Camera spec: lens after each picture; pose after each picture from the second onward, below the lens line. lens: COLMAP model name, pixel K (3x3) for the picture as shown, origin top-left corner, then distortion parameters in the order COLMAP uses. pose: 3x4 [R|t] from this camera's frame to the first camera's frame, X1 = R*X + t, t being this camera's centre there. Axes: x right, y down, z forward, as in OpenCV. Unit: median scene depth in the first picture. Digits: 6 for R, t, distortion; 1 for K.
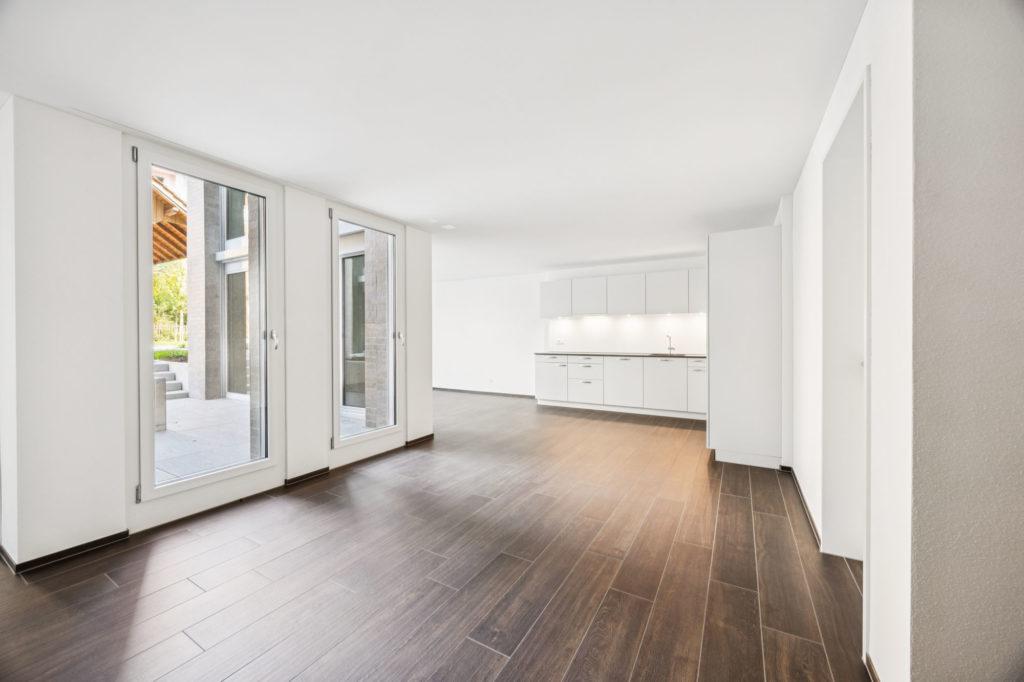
lens RADIAL K [[391.2, 0, 509.4], [0, 391.2, 339.5], [0, 0, 1]] dist [-0.000767, 0.000120]
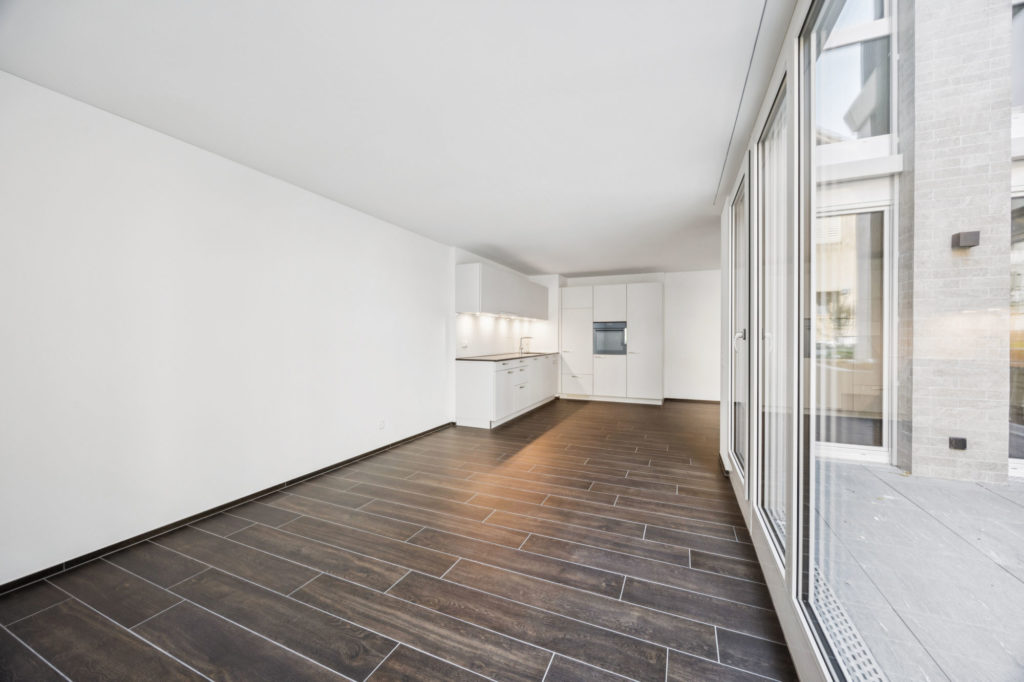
lens RADIAL K [[391.2, 0, 509.1], [0, 391.2, 337.6], [0, 0, 1]] dist [-0.000767, 0.000120]
pose [[-0.113217, 0.006740, 0.993547, -0.862409], [0.008114, 0.999950, -0.005858, -0.003403], [-0.993537, 0.007398, -0.113266, 1.348453]]
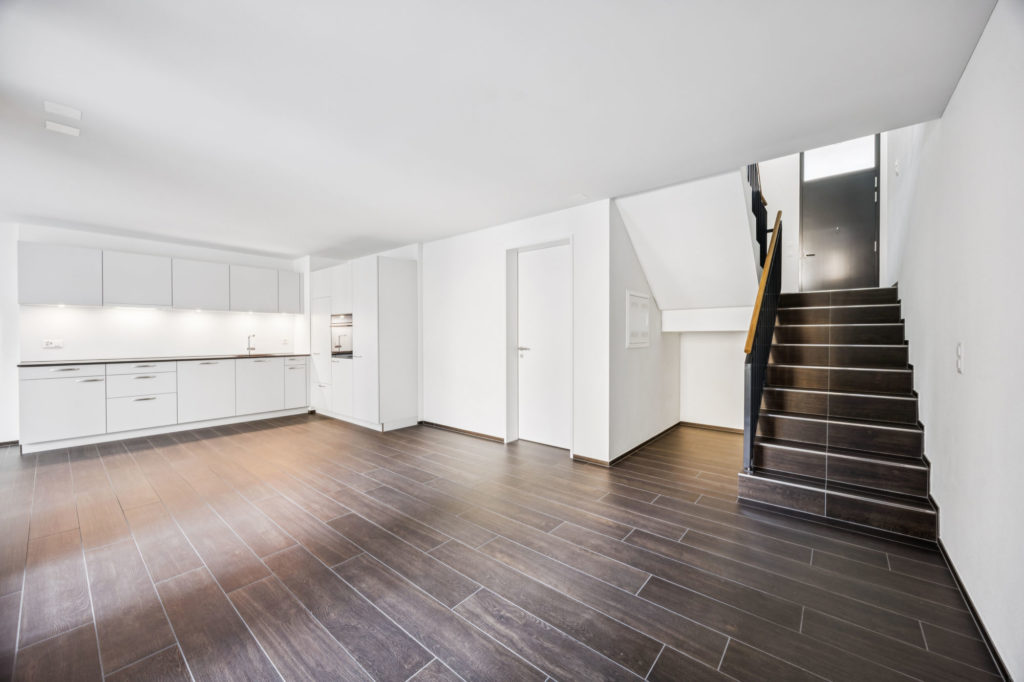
lens RADIAL K [[391.2, 0, 507.8], [0, 391.2, 340.3], [0, 0, 1]] dist [-0.000767, 0.000120]
pose [[0.167567, -0.008962, 0.985820, -0.478650], [0.005991, 0.999949, 0.008072, -0.001522], [-0.985843, 0.004553, 0.167612, 0.262597]]
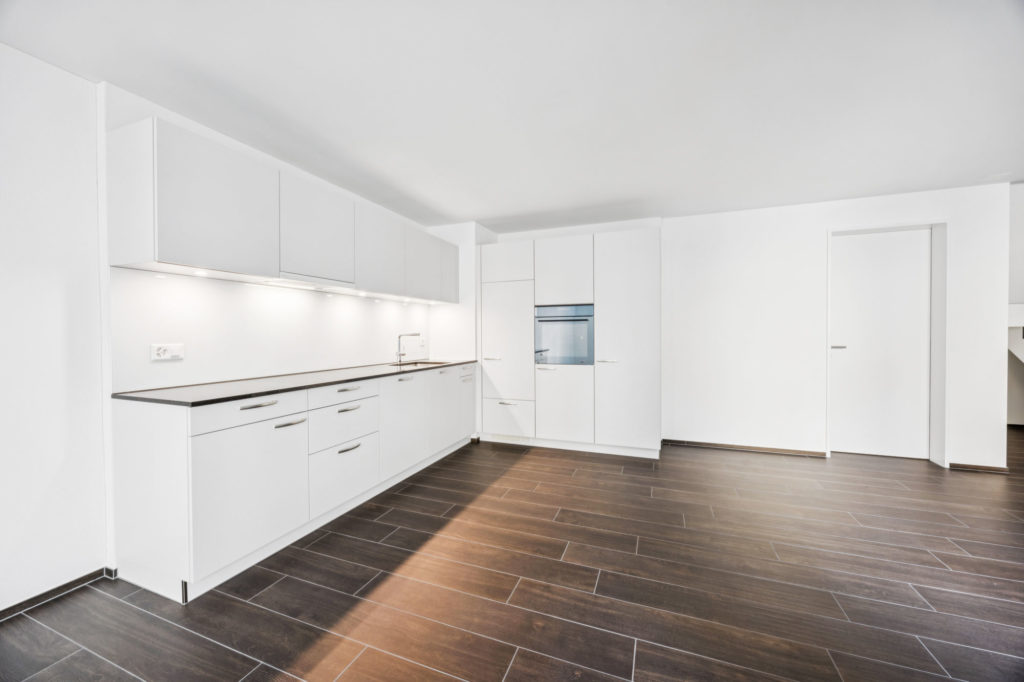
lens RADIAL K [[391.2, 0, 505.3], [0, 391.2, 339.6], [0, 0, 1]] dist [-0.000767, 0.000120]
pose [[-0.168389, -0.002599, 0.985717, -0.265763], [0.014277, 0.999885, 0.005075, -0.002576], [-0.985617, 0.014927, -0.168332, 1.083742]]
